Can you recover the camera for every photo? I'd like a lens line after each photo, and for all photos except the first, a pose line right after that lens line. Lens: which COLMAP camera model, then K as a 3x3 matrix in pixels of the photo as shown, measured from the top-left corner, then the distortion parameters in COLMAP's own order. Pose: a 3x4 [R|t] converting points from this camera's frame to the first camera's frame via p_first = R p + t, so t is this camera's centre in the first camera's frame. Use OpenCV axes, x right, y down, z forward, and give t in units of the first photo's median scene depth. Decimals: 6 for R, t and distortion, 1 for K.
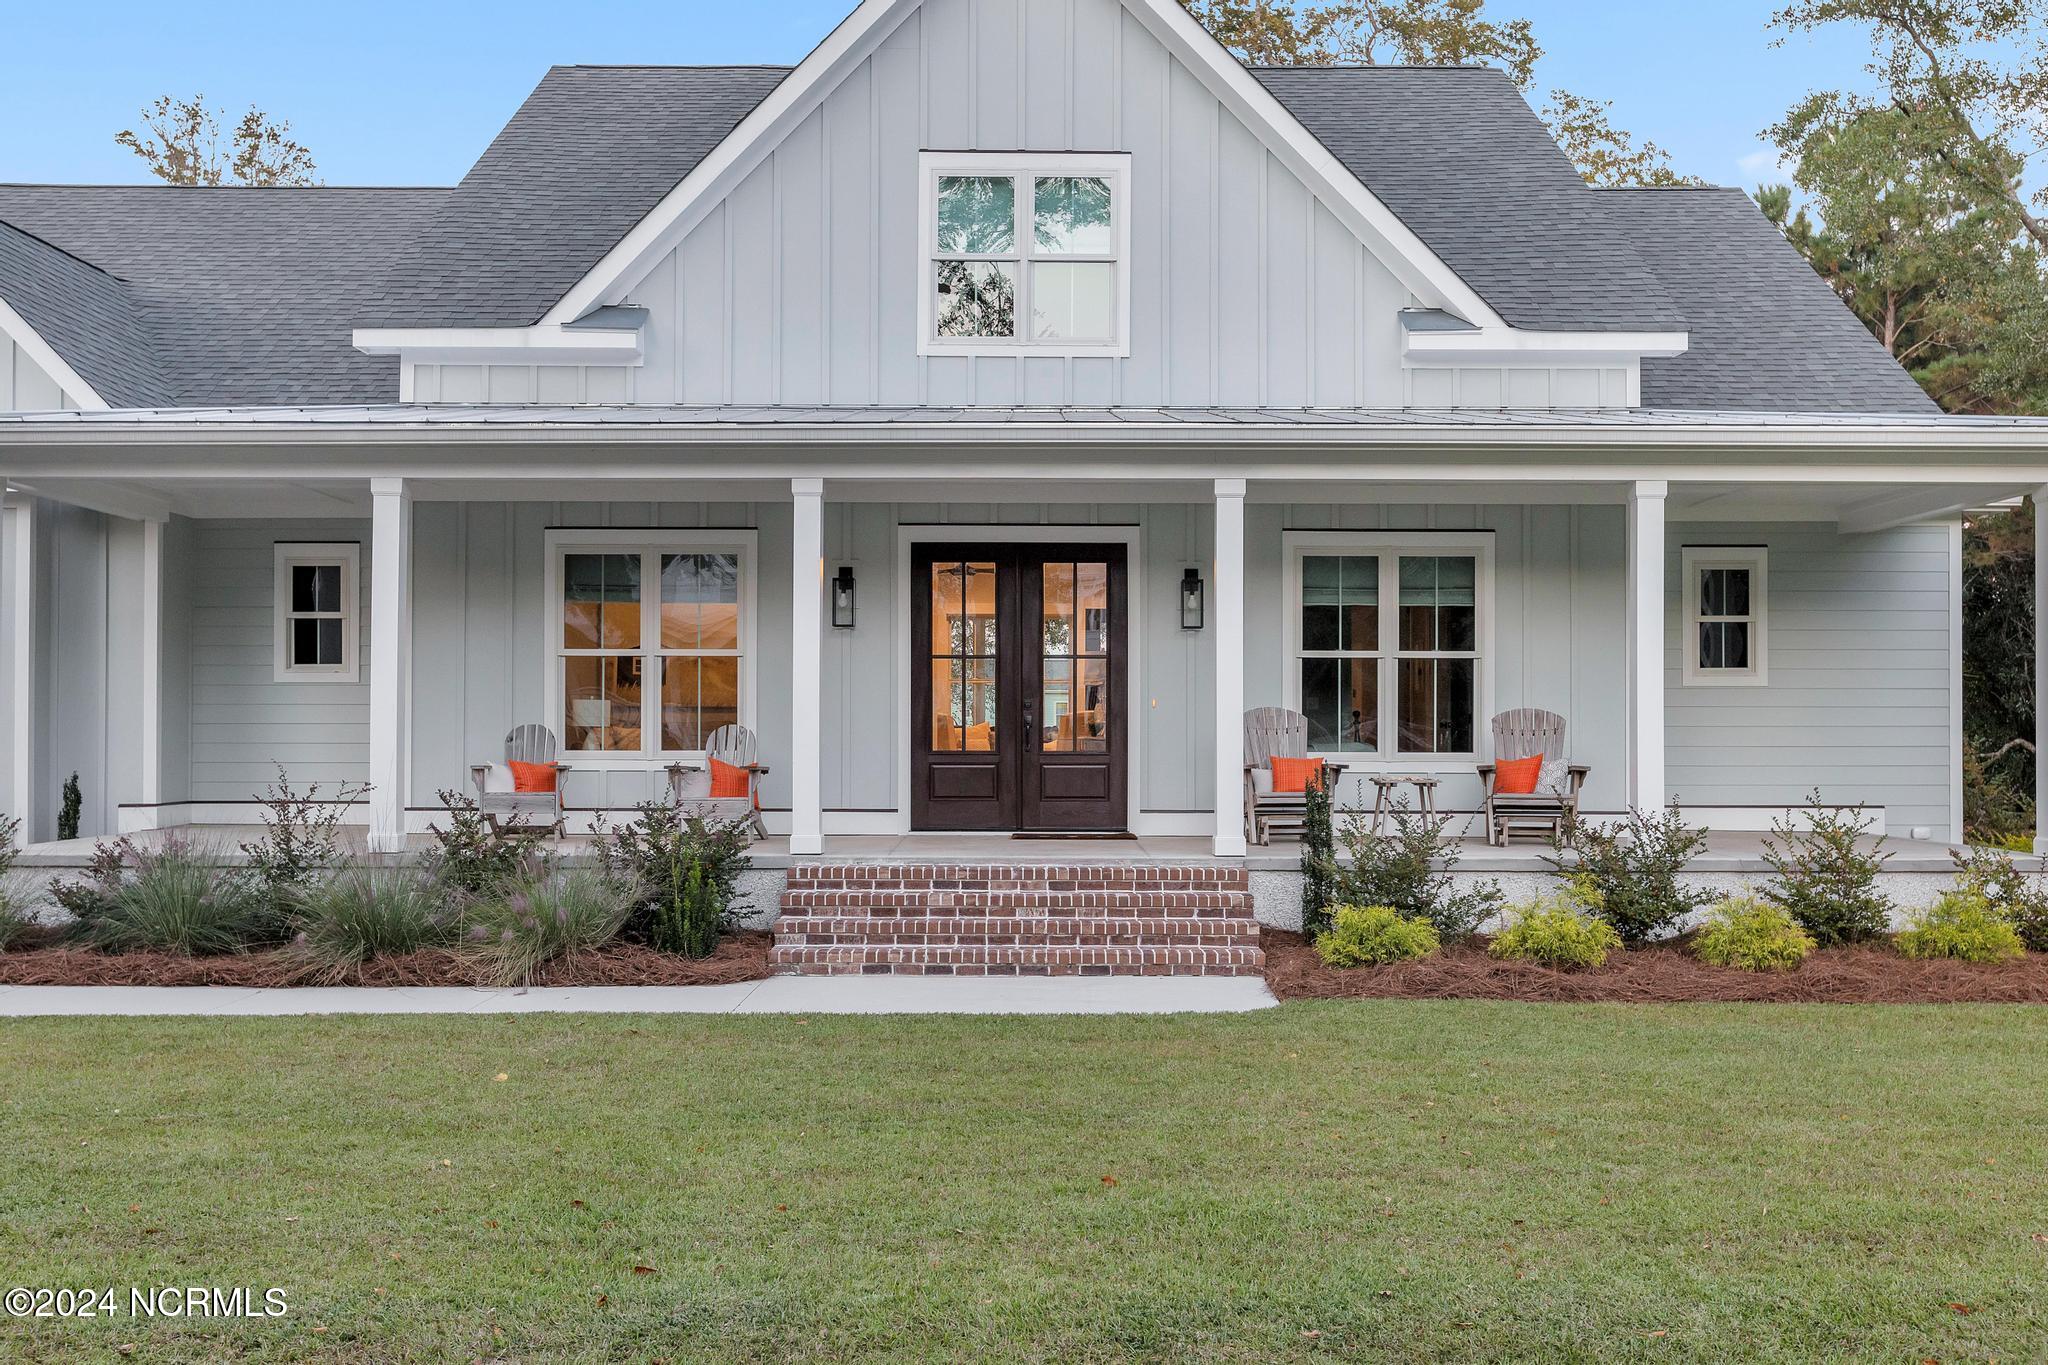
lens RADIAL K [[1819.8, 0, 1077.7], [0, 1819.8, 688.5], [0, 0, 1]] dist [-0.008743, 0.004486]
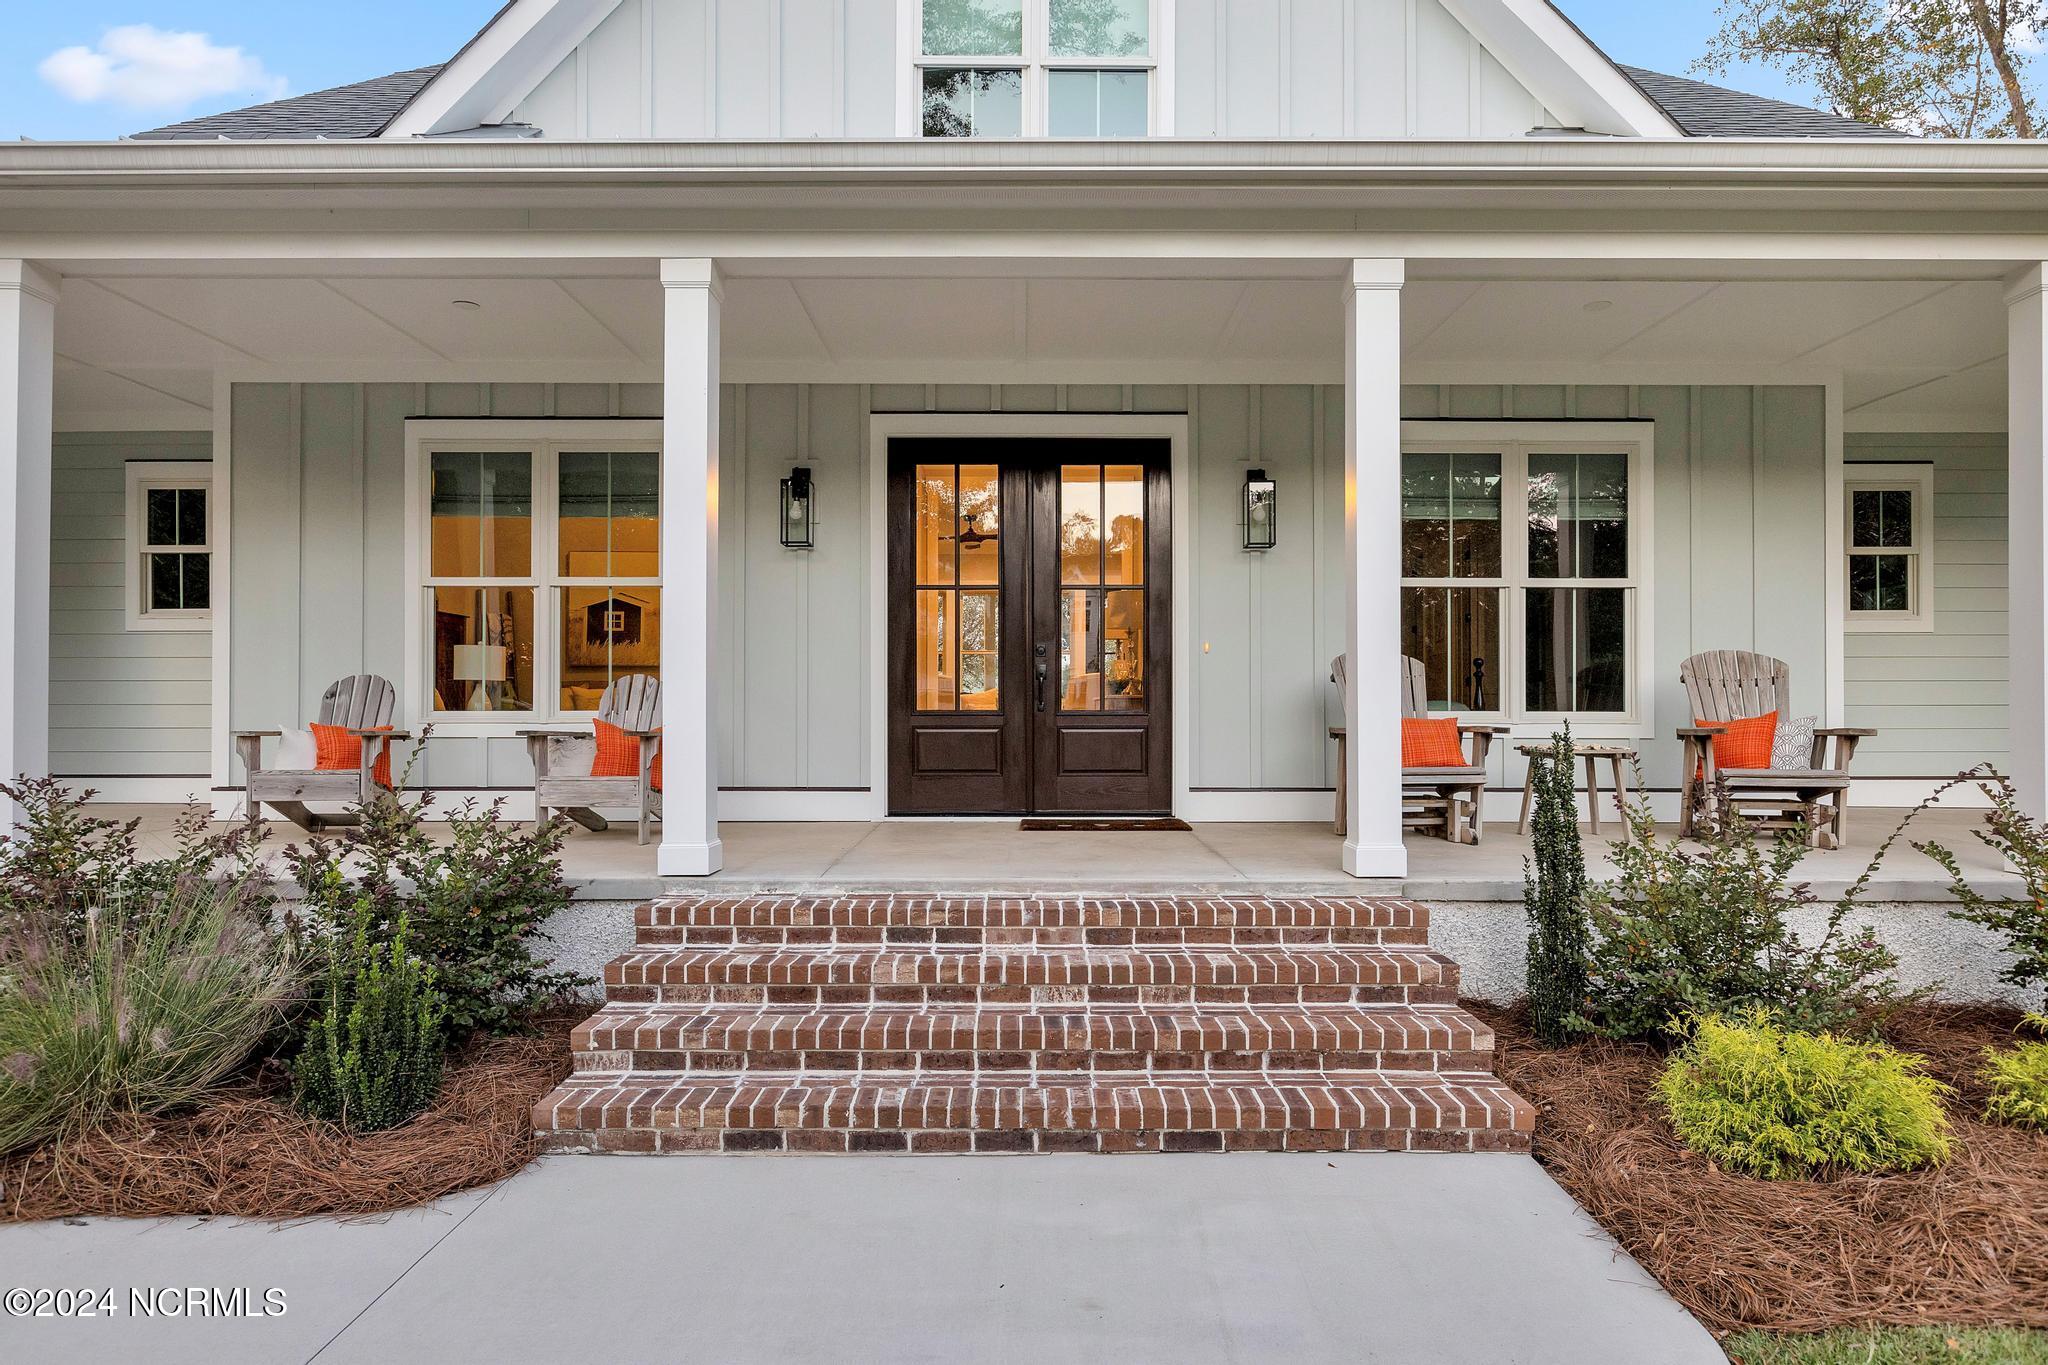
lens RADIAL K [[966.2, 0, 1052.4], [0, 966.2, 686.0], [0, 0, 1]] dist [0.003993, 0.000433]
pose [[0.999998, -0.001904, 0.001062, -0.024639], [0.001907, 0.999993, -0.003090, 0.026991], [-0.001056, 0.003092, 0.999995, 0.633091]]
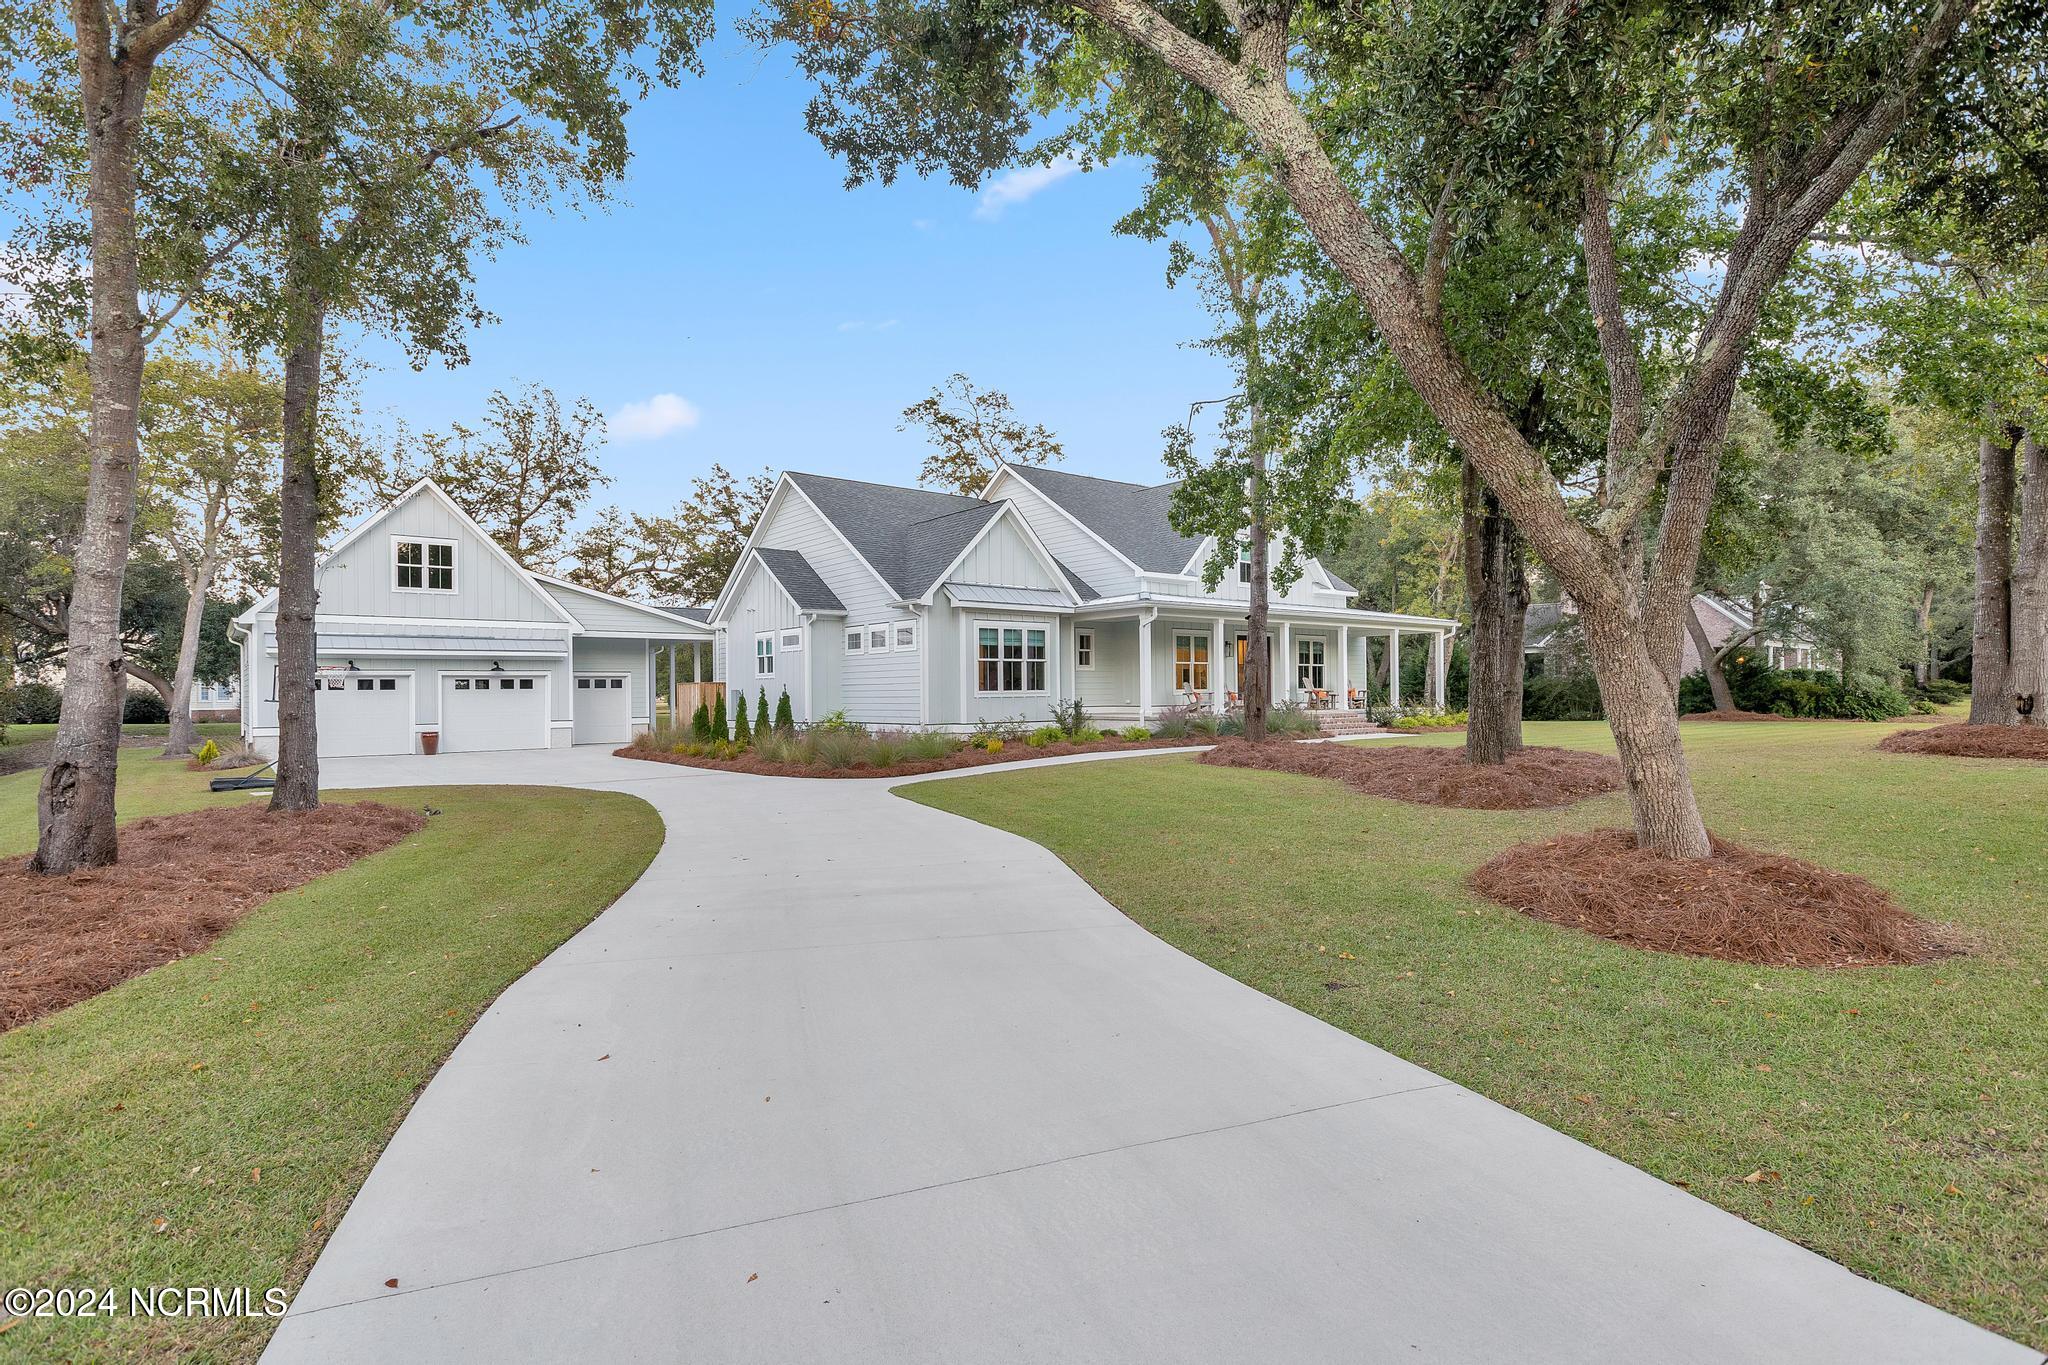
lens RADIAL K [[842.9, 0, 1024.0], [0, 842.9, 682.5], [0, 0, 1]] dist [-0.000303, 0.000113]
pose [[0.817943, -0.004157, 0.575284, -1.576744], [-0.003282, 0.999924, 0.011891, 0.000577], [-0.575290, -0.011614, 0.817867, -0.216621]]
